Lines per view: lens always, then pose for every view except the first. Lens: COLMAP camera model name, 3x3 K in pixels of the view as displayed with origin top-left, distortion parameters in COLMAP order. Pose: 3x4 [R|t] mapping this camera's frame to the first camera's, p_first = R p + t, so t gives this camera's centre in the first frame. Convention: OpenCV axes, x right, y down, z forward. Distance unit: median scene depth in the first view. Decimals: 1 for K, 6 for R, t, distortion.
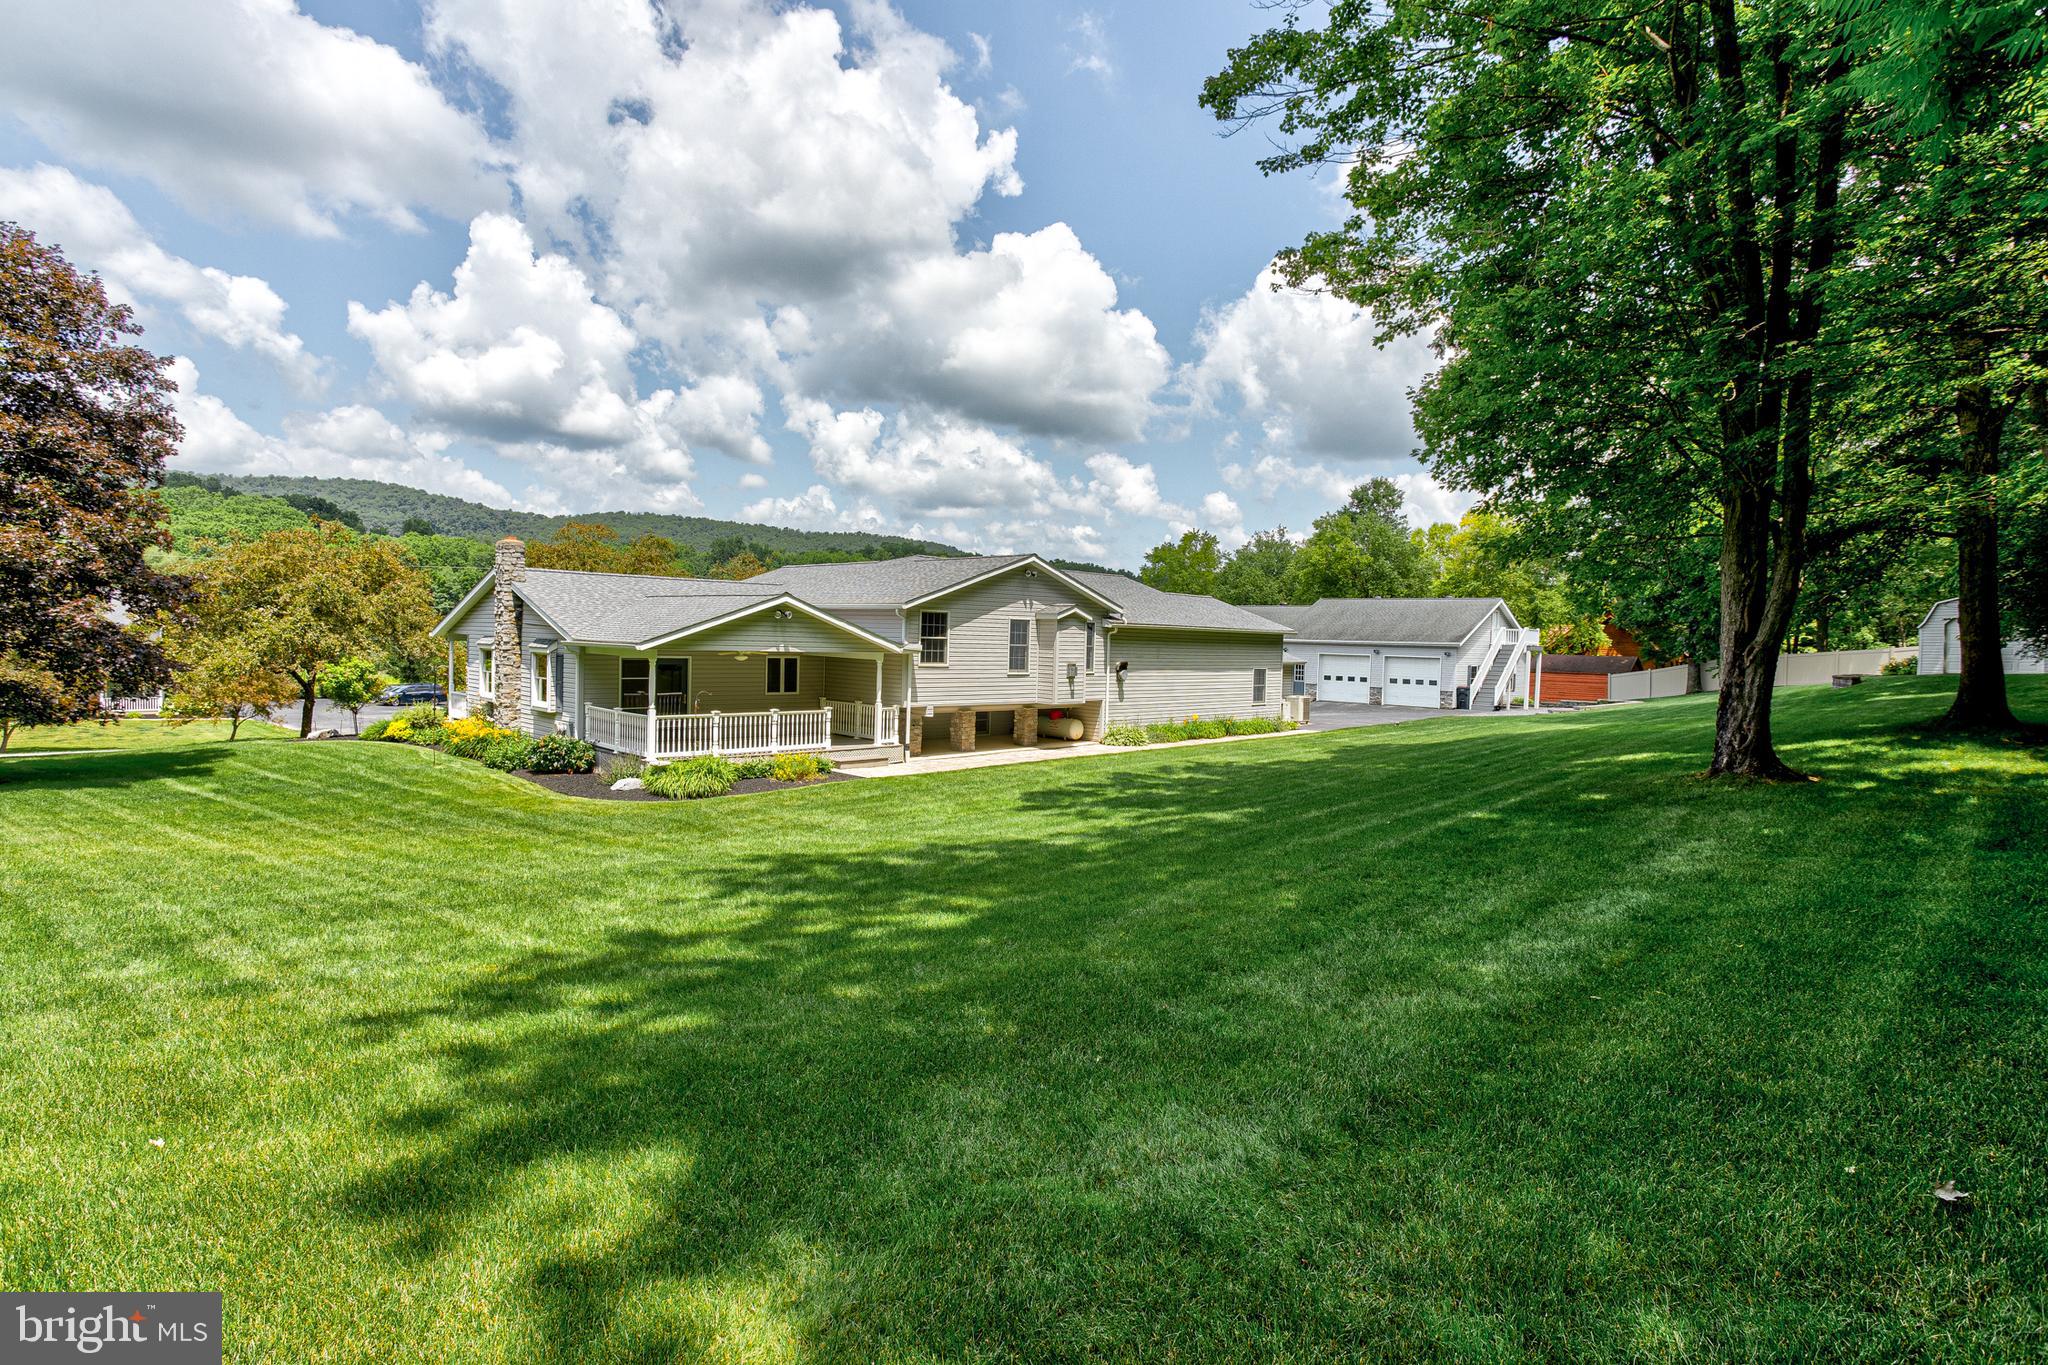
lens RADIAL K [[1065.6, 0, 1010.4], [0, 1065.6, 699.9], [0, 0, 1]] dist [-0.042040, 0.013090]
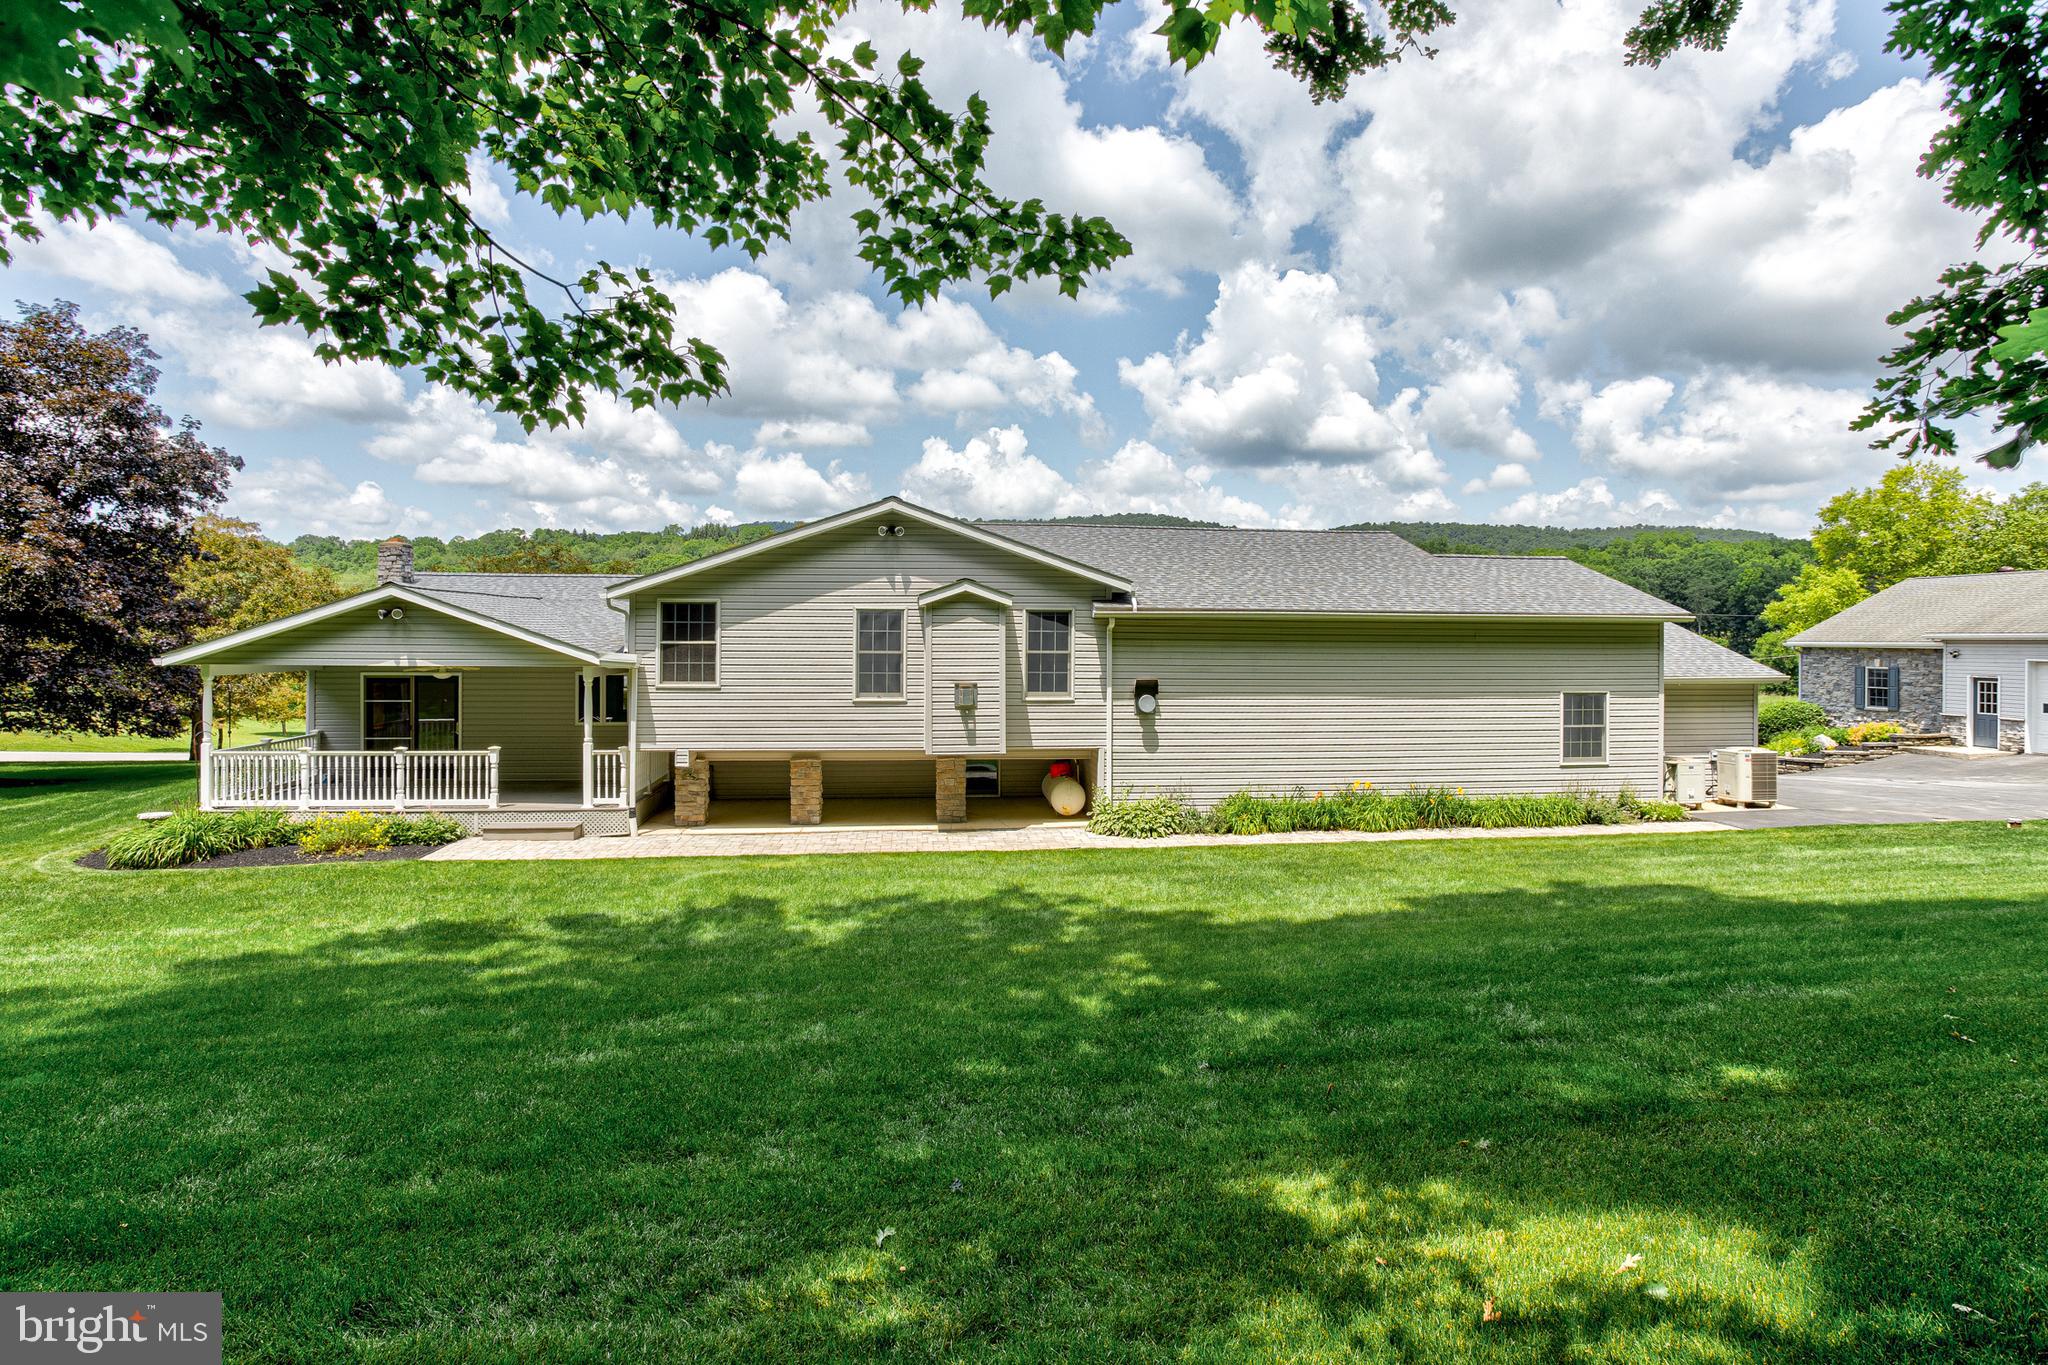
lens RADIAL K [[1065.6, 0, 1042.8], [0, 1065.6, 691.9], [0, 0, 1]] dist [-0.042040, 0.013090]
pose [[0.777049, 0.010360, -0.629355, 0.252467], [-0.021875, 0.999705, -0.010552, -0.013953], [0.629060, 0.021966, 0.777047, 0.334985]]
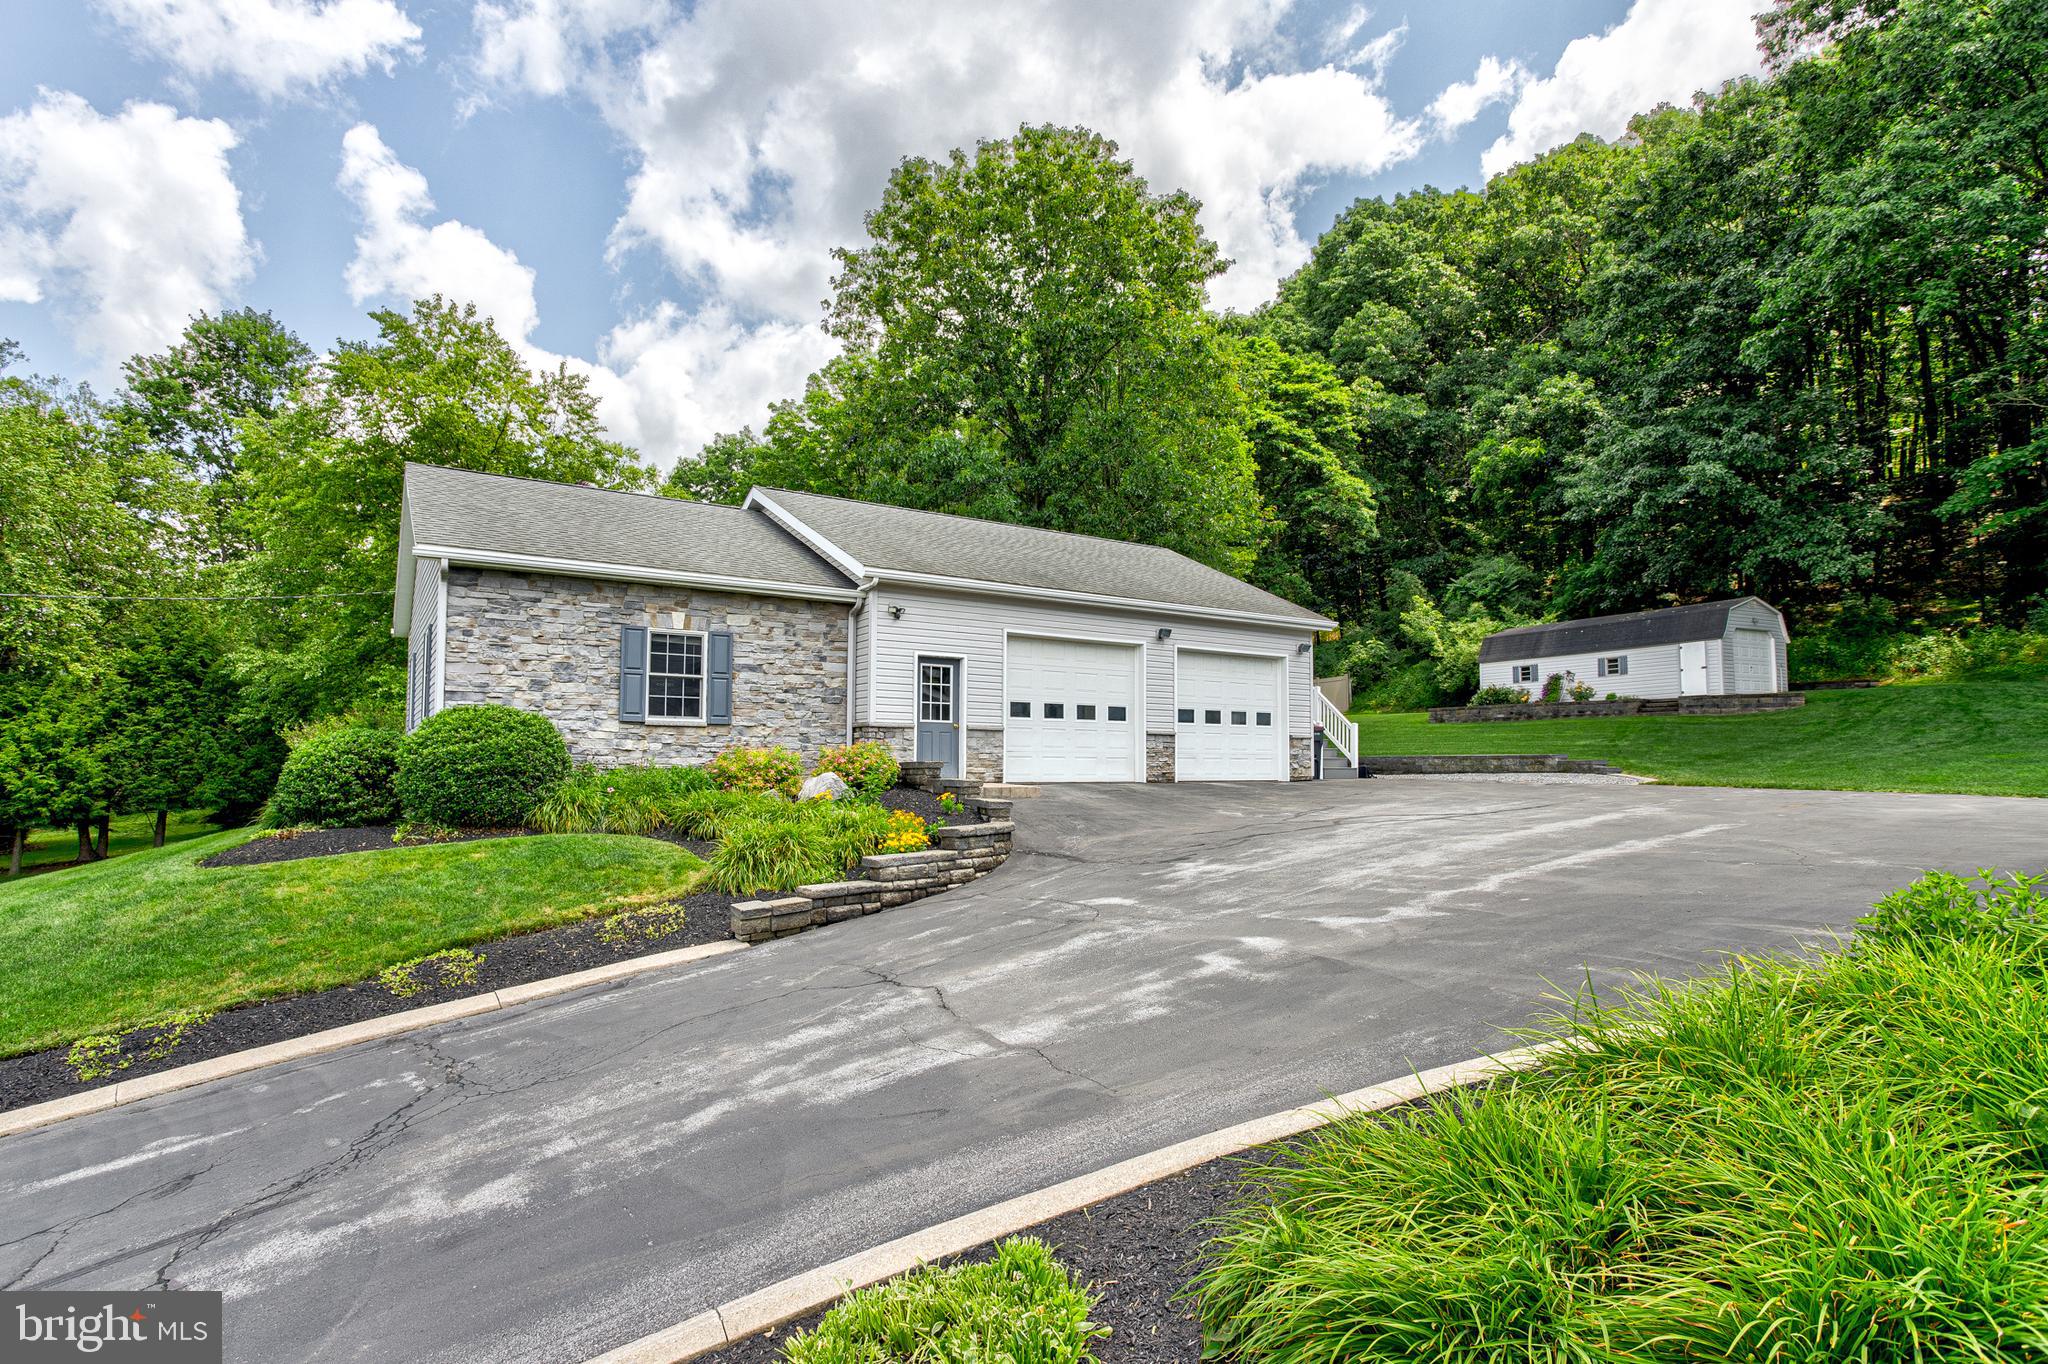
lens RADIAL K [[1060.7, 0, 1016.1], [0, 1060.7, 684.0], [0, 0, 1]] dist [-0.044344, -0.000517]
pose [[0.226717, 0.052271, 0.972557, -0.013590], [0.052619, 0.996443, -0.065821, -0.007879], [-0.972538, 0.066097, 0.223160, 0.993846]]
